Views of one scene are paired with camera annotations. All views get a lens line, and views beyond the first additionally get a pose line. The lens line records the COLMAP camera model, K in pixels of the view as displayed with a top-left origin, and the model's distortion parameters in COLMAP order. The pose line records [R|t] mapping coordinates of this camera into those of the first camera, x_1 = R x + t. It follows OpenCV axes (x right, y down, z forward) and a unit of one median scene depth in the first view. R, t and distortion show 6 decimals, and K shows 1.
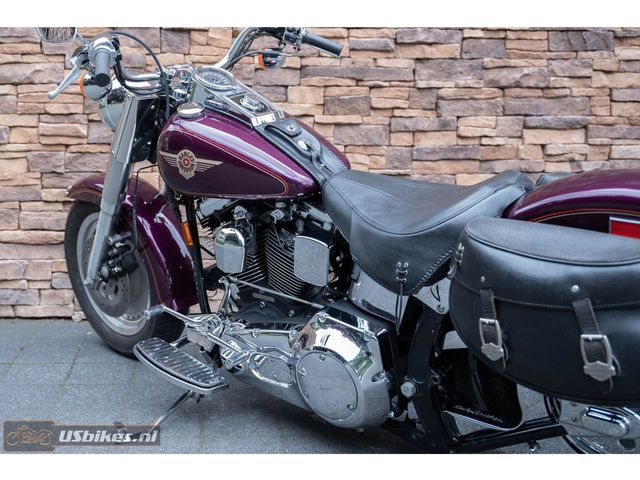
lens RADIAL K [[723.8, 0, 214.2], [0, 723.8, 204.6], [0, 0, 1]] dist [-0.098014, 0.108269]
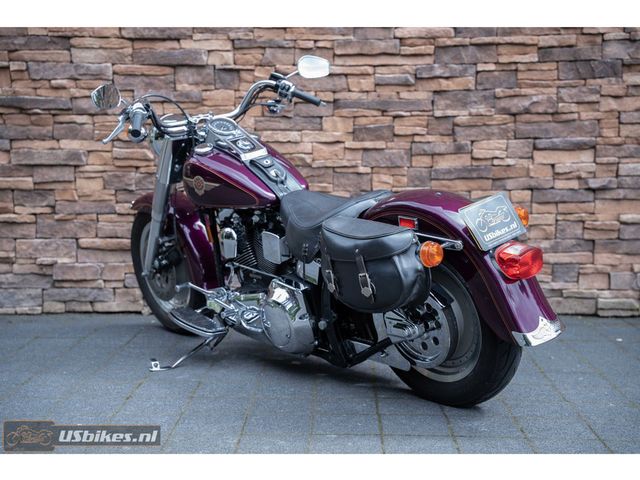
lens RADIAL K [[971.6, 0, 320.7], [0, 971.6, 241.2], [0, 0, 1]] dist [0.293505, -0.098285]
pose [[0.997463, 0.003236, -0.071114, 0.212611], [-0.002468, 0.999938, 0.010884, 0.021827], [0.071144, -0.010681, 0.997409, -0.596749]]
